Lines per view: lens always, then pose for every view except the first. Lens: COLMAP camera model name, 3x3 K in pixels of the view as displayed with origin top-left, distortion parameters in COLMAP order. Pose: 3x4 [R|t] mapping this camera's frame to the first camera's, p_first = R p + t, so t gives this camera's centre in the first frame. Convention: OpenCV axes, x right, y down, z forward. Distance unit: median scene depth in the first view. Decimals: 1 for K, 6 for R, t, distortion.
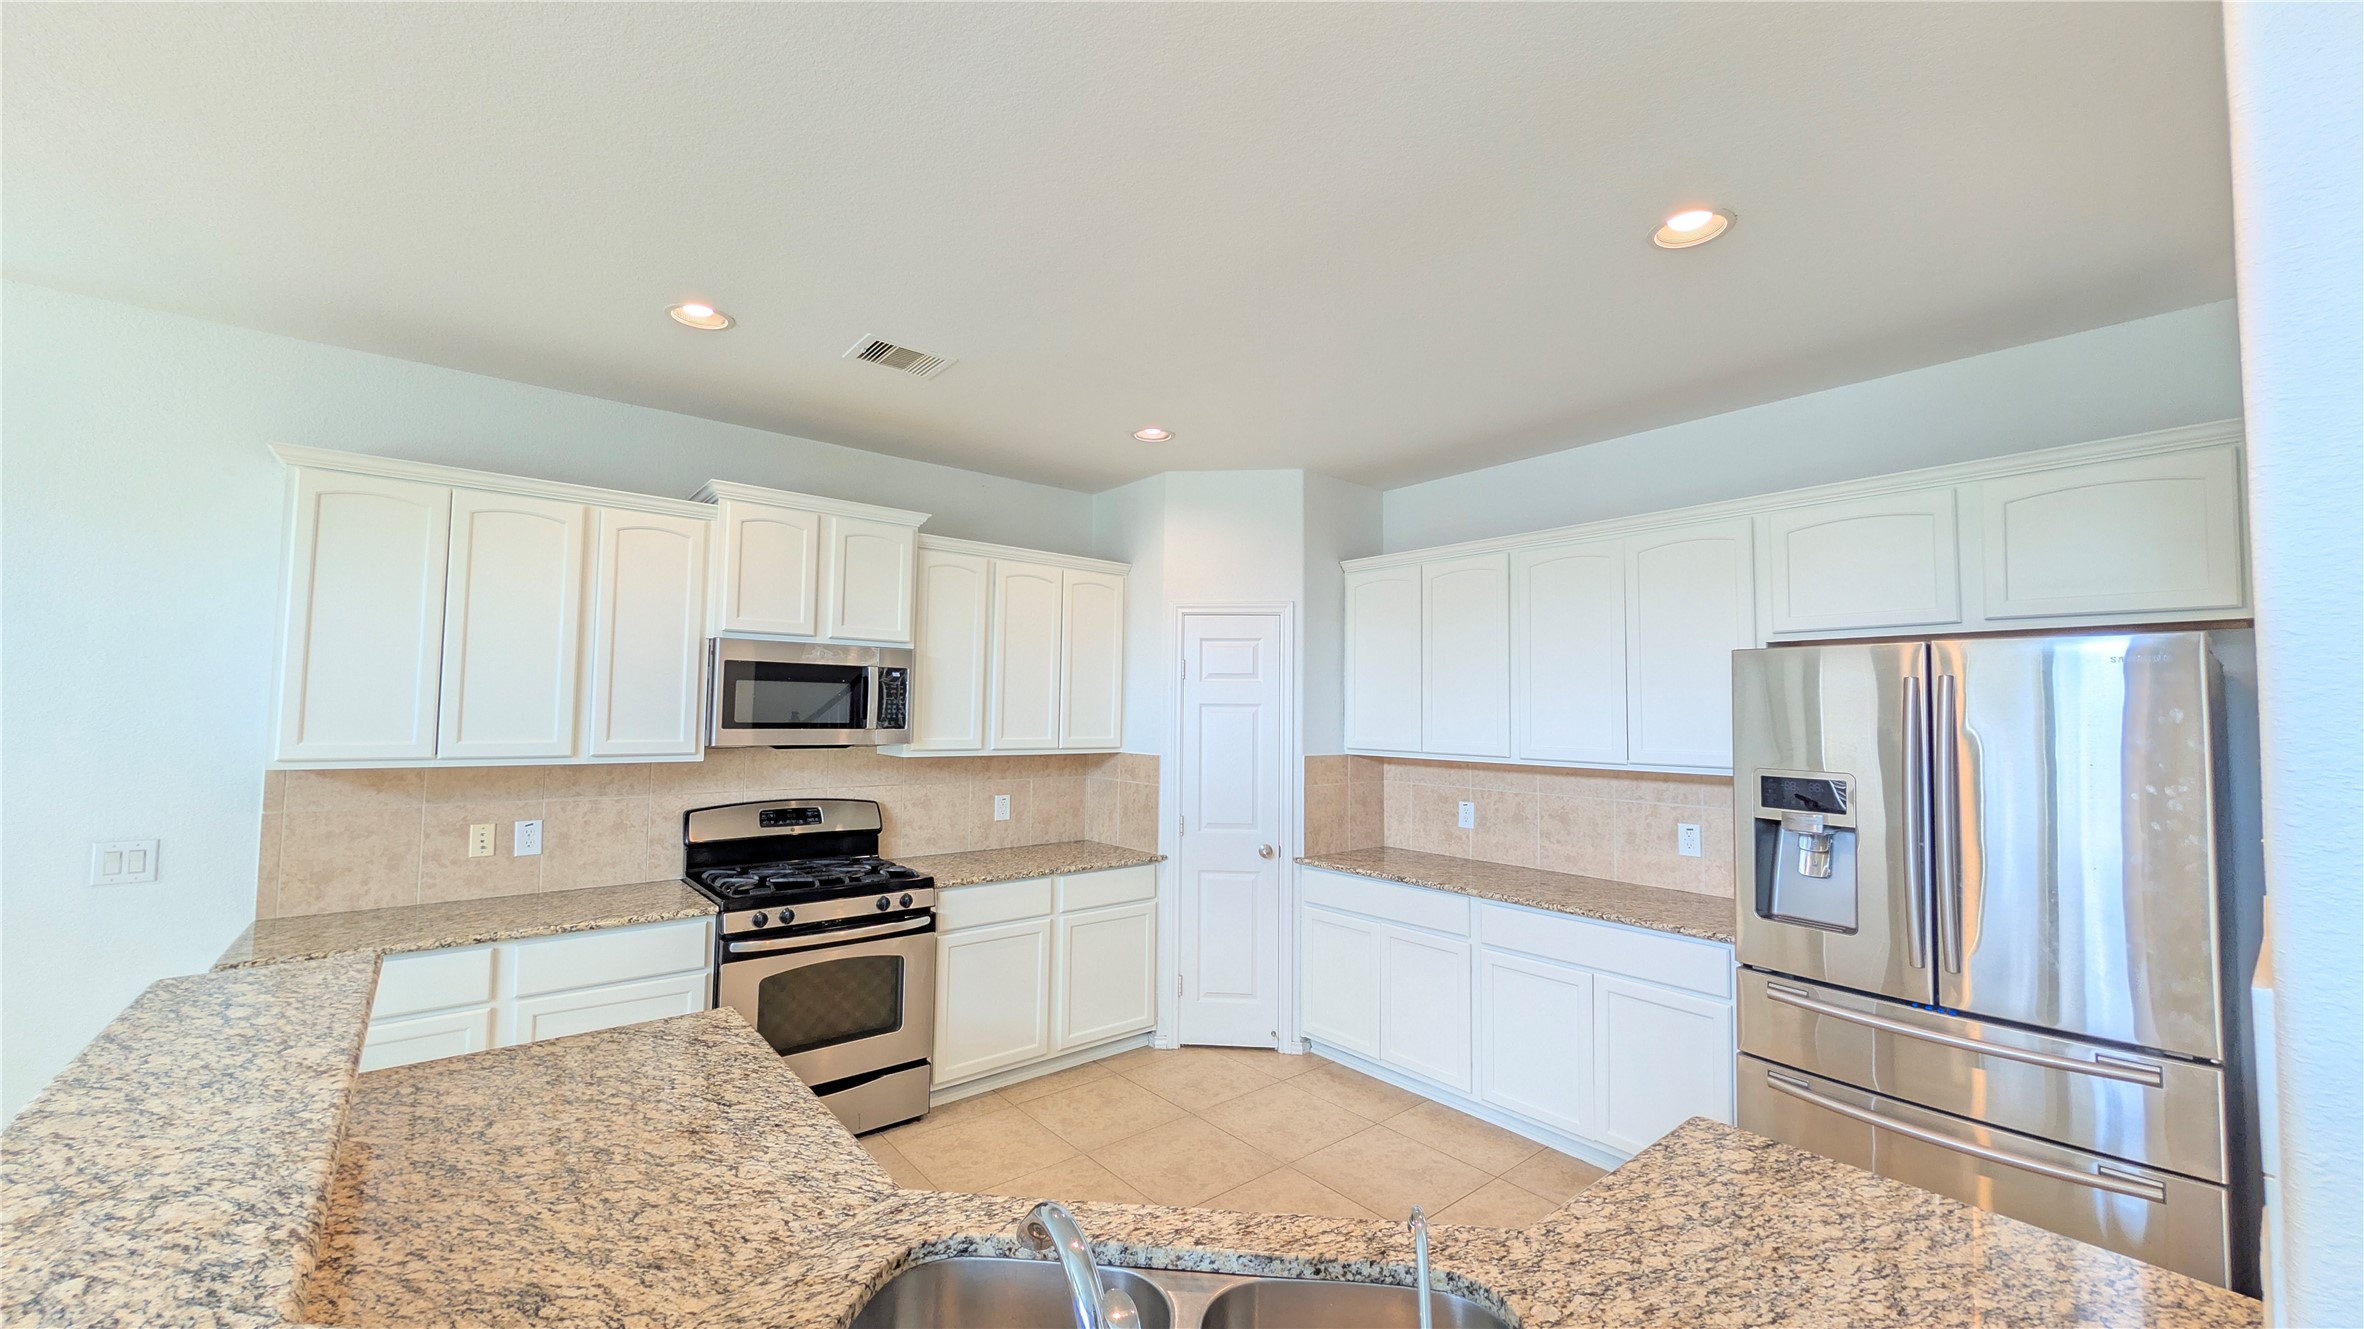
lens RADIAL K [[893.3, 0, 1182.0], [0, 893.3, 664.5], [0, 0, 1]] dist [-0.000885, -0.000160]
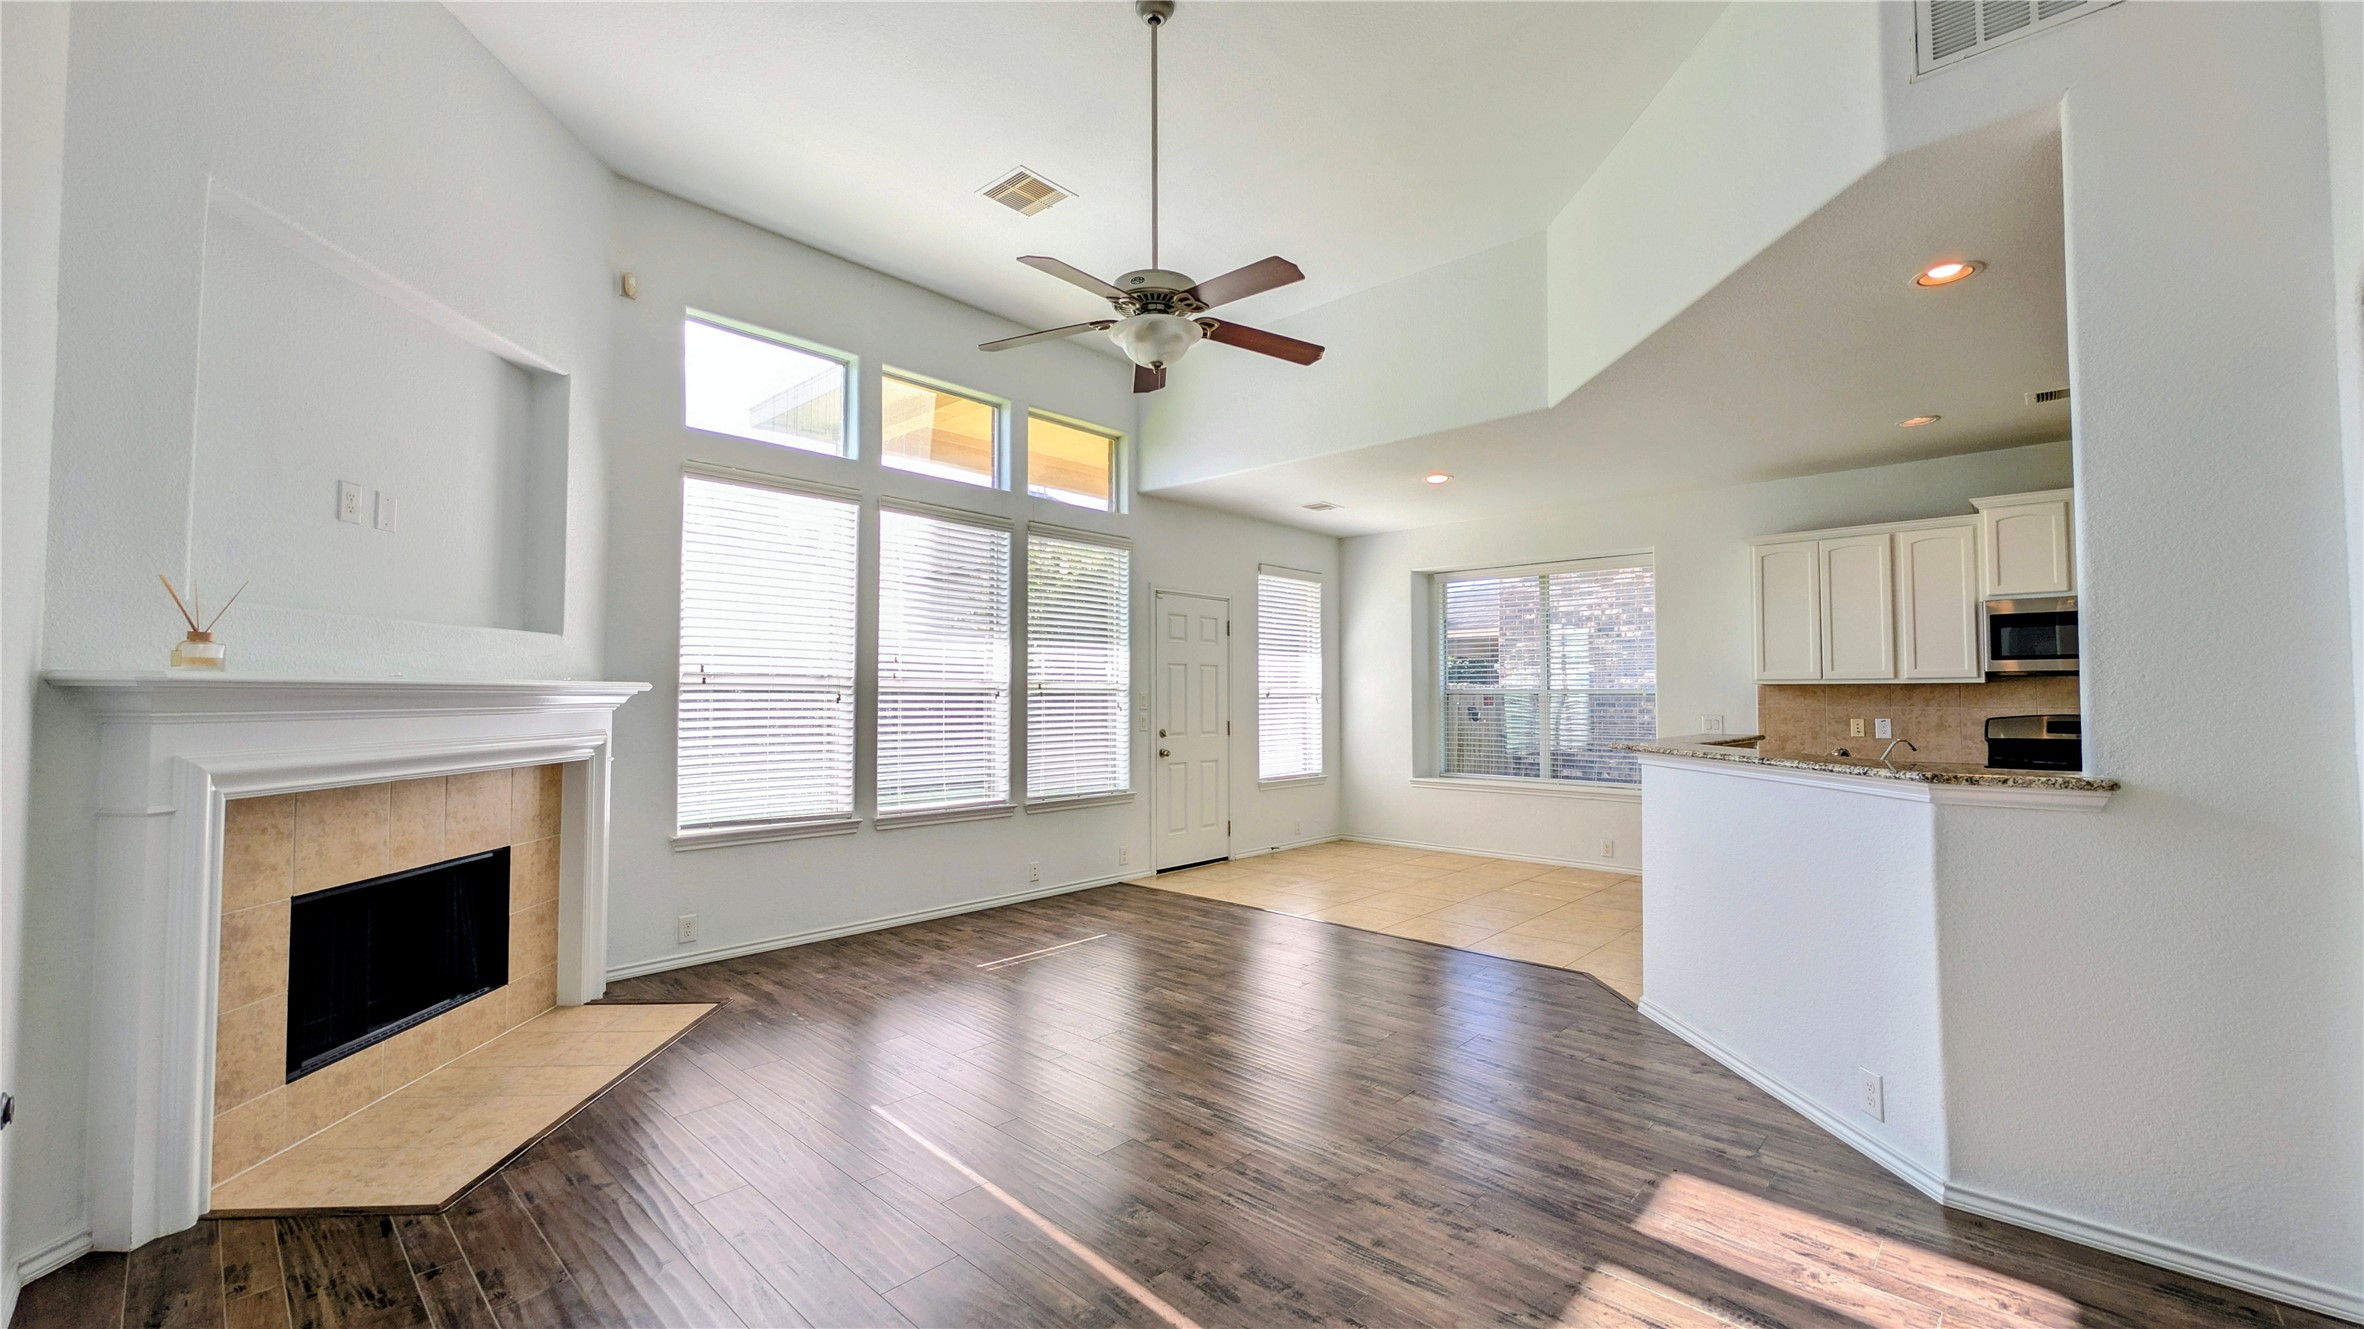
lens RADIAL K [[927.8, 0, 1182.0], [0, 927.8, 664.5], [0, 0, 1]] dist [-0.005873, -0.000068]
pose [[0.126020, -0.048956, -0.990819, 0.755479], [0.054005, 0.997639, -0.042424, 0.062384], [0.990557, -0.048163, 0.128366, -0.492231]]
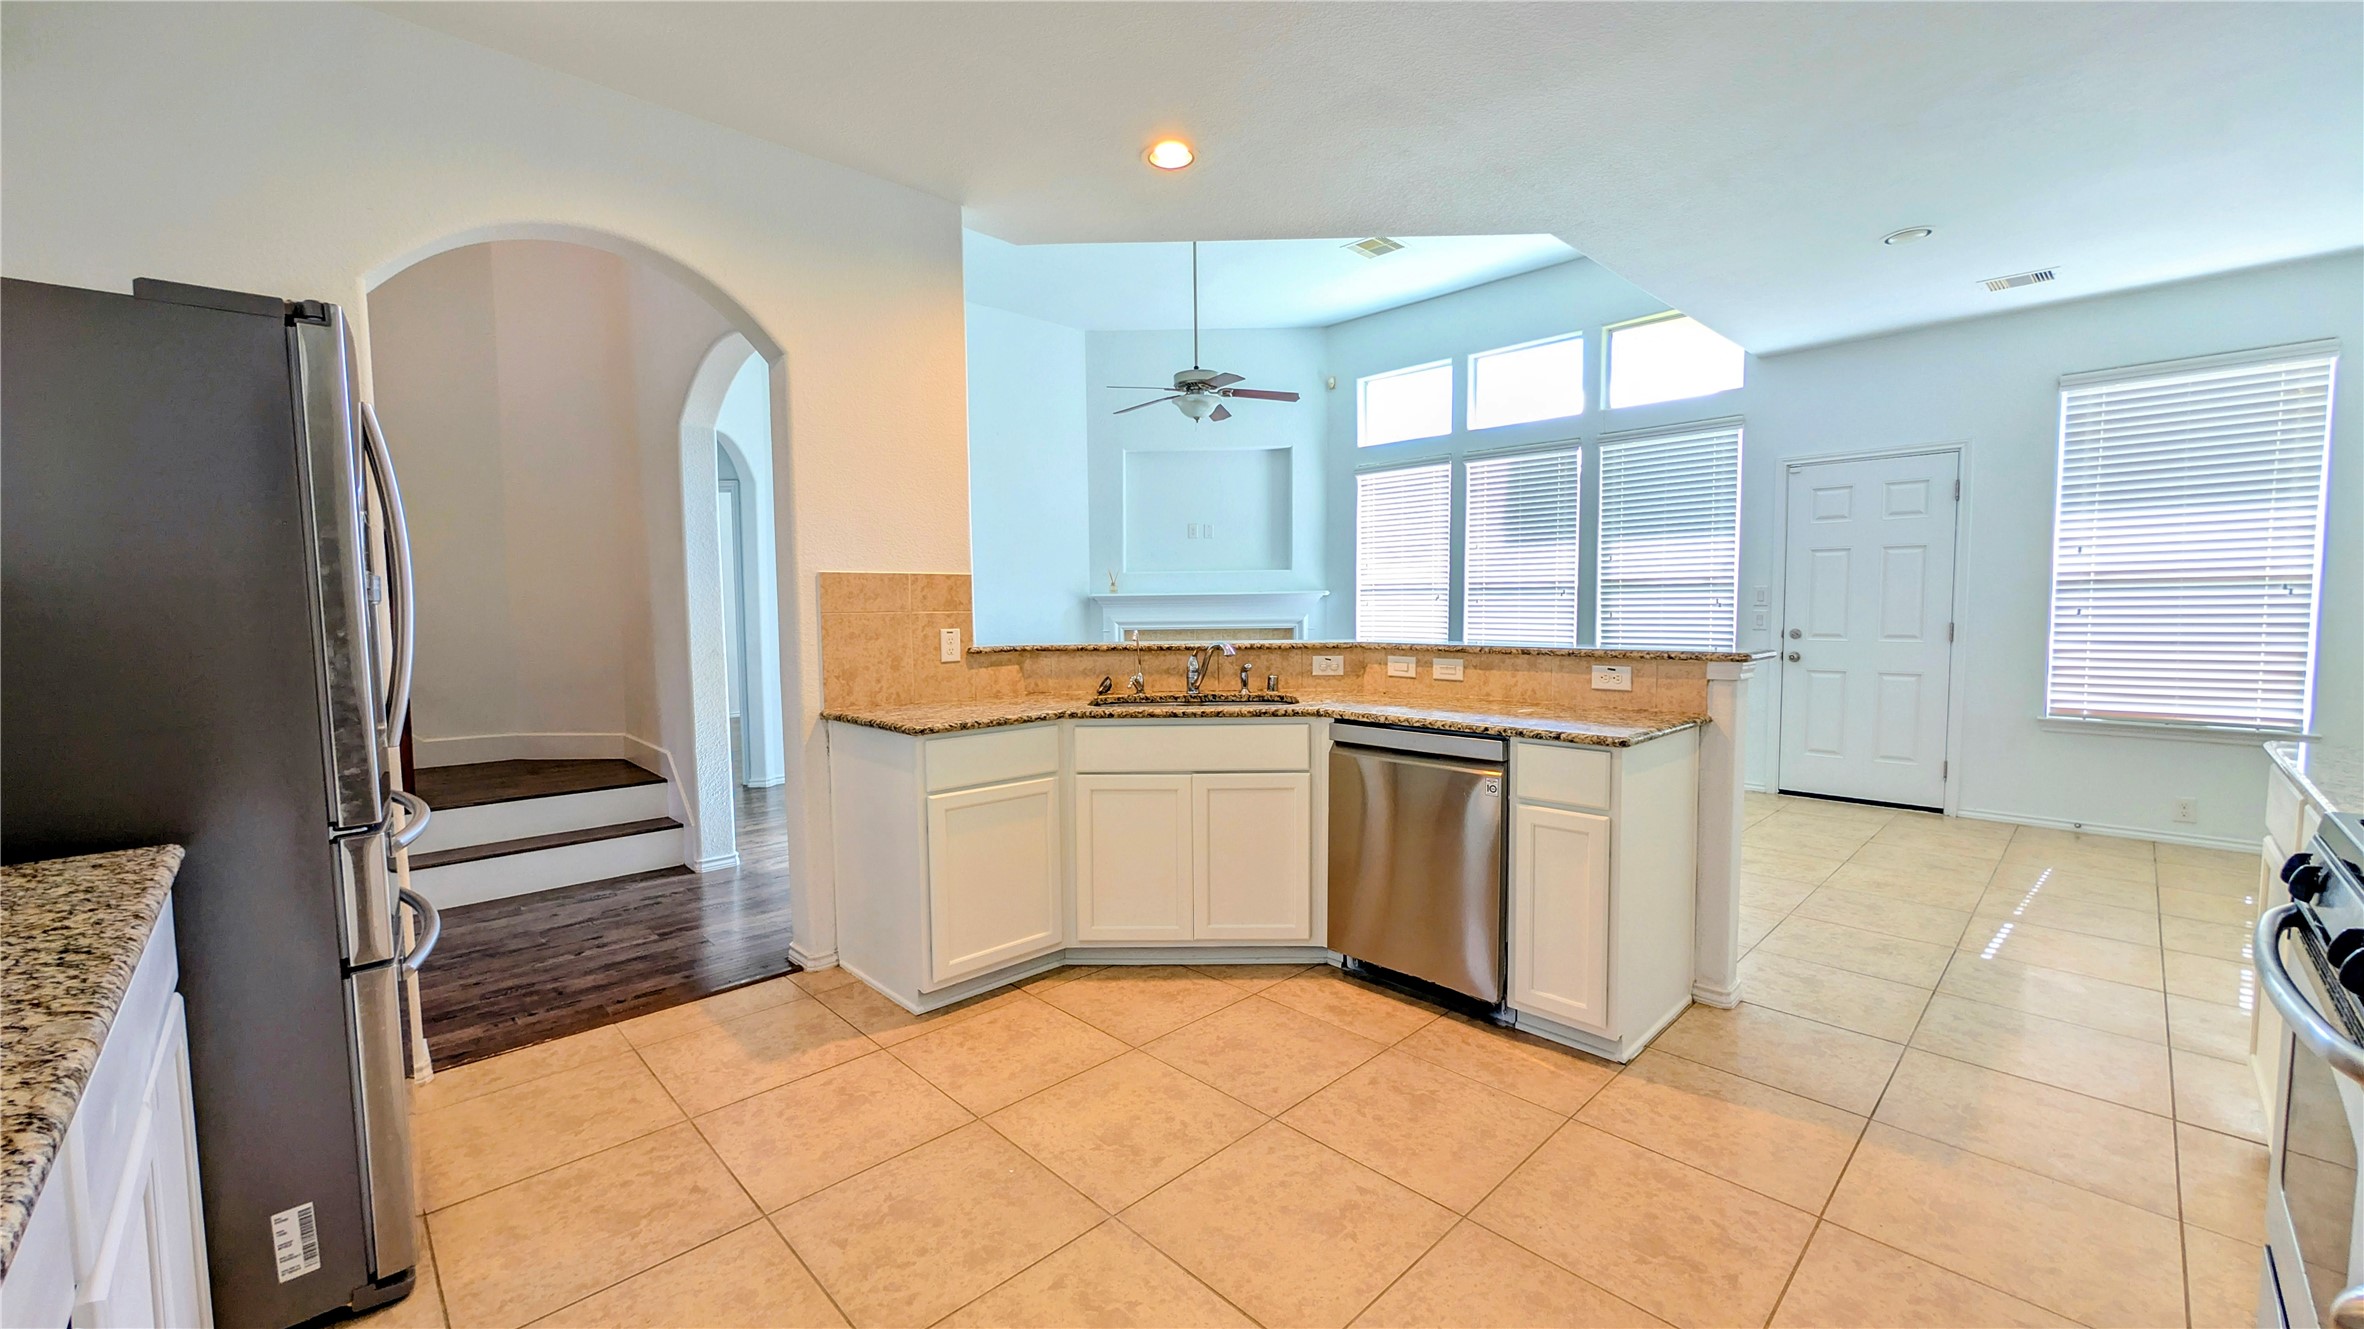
lens RADIAL K [[927.8, 0, 1182.0], [0, 927.8, 664.5], [0, 0, 1]] dist [-0.005873, -0.000068]
pose [[-0.997405, 0.002752, -0.071938, 0.078812], [0.001903, 0.999928, 0.011863, 0.147923], [0.071965, 0.011695, -0.997339, 1.149385]]
